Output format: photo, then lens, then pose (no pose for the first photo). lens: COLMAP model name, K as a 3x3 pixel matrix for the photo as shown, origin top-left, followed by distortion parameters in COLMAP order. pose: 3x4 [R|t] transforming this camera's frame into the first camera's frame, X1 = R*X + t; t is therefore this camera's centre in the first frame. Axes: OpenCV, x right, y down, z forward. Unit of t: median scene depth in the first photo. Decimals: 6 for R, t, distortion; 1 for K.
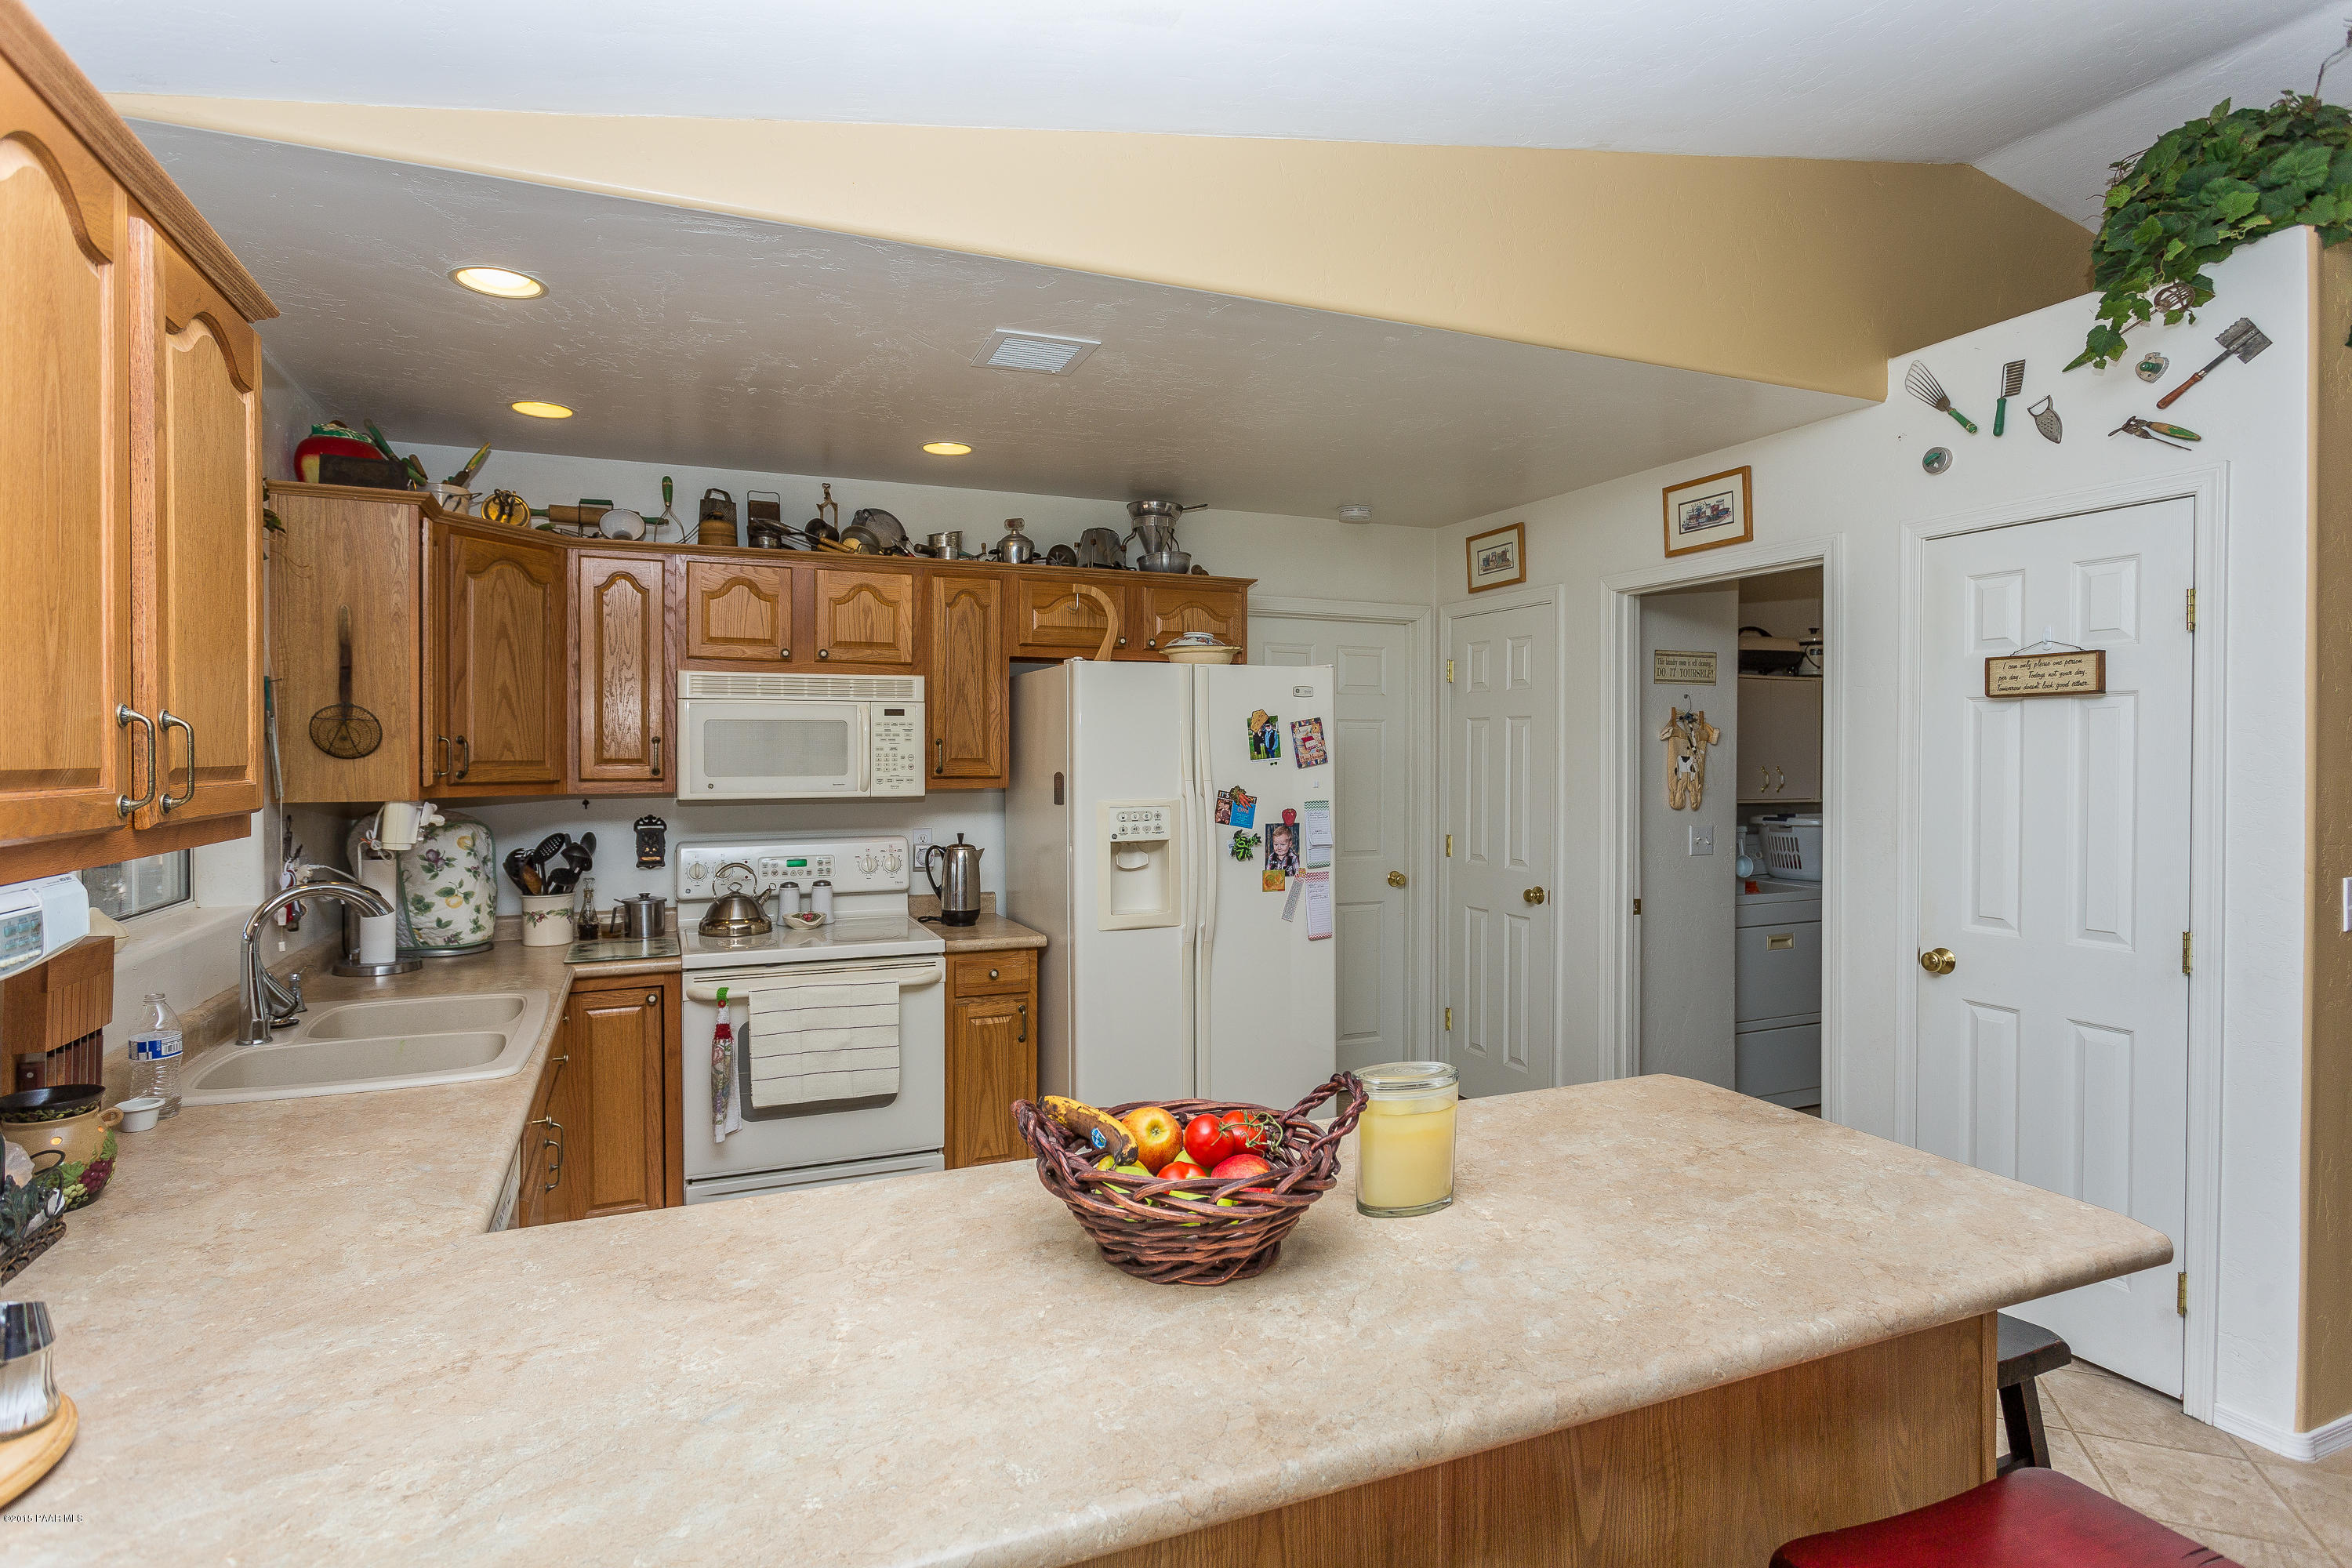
lens RADIAL K [[1203.8, 0, 1176.0], [0, 1203.8, 784.0], [0, 0, 1]] dist [-0.001424, -0.000440]
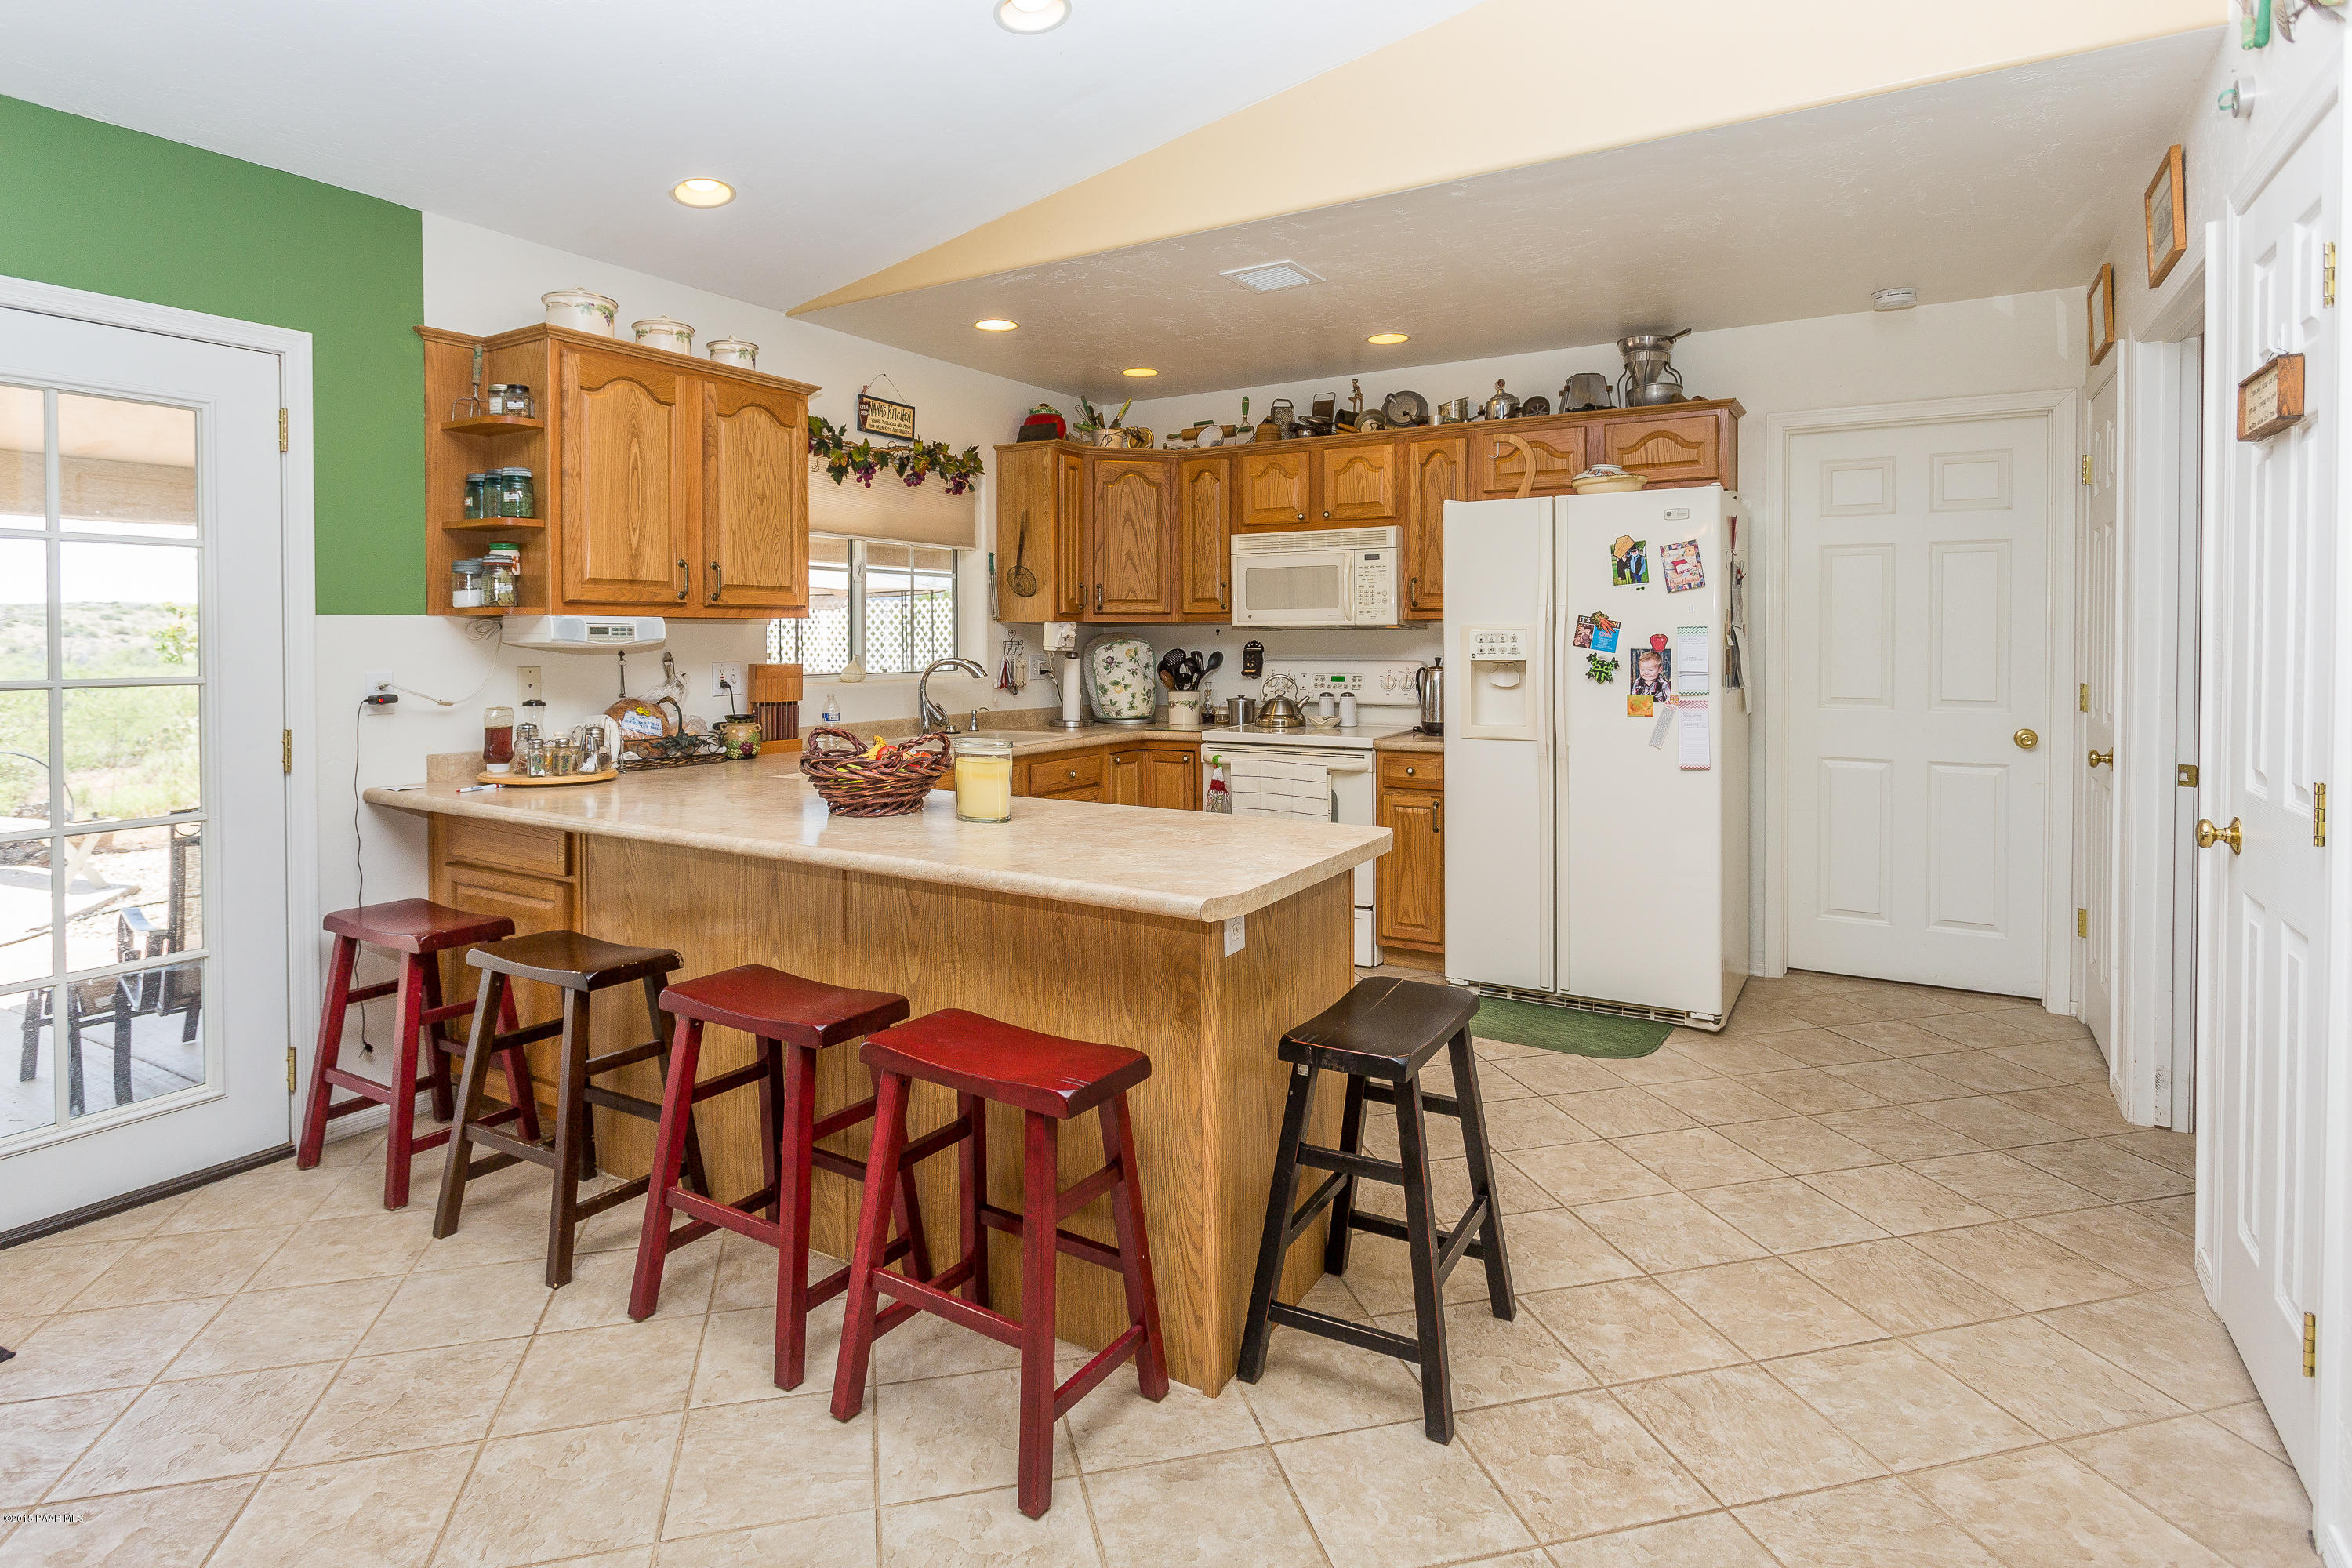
lens RADIAL K [[1257.8, 0, 1171.7], [0, 1257.8, 663.0], [0, 0, 1]] dist [0.036865, -0.000077]
pose [[0.594063, 0.016861, -0.804242, 0.695536], [-0.018237, 0.999806, 0.007490, 0.044089], [0.804212, 0.010218, 0.594255, 0.061053]]
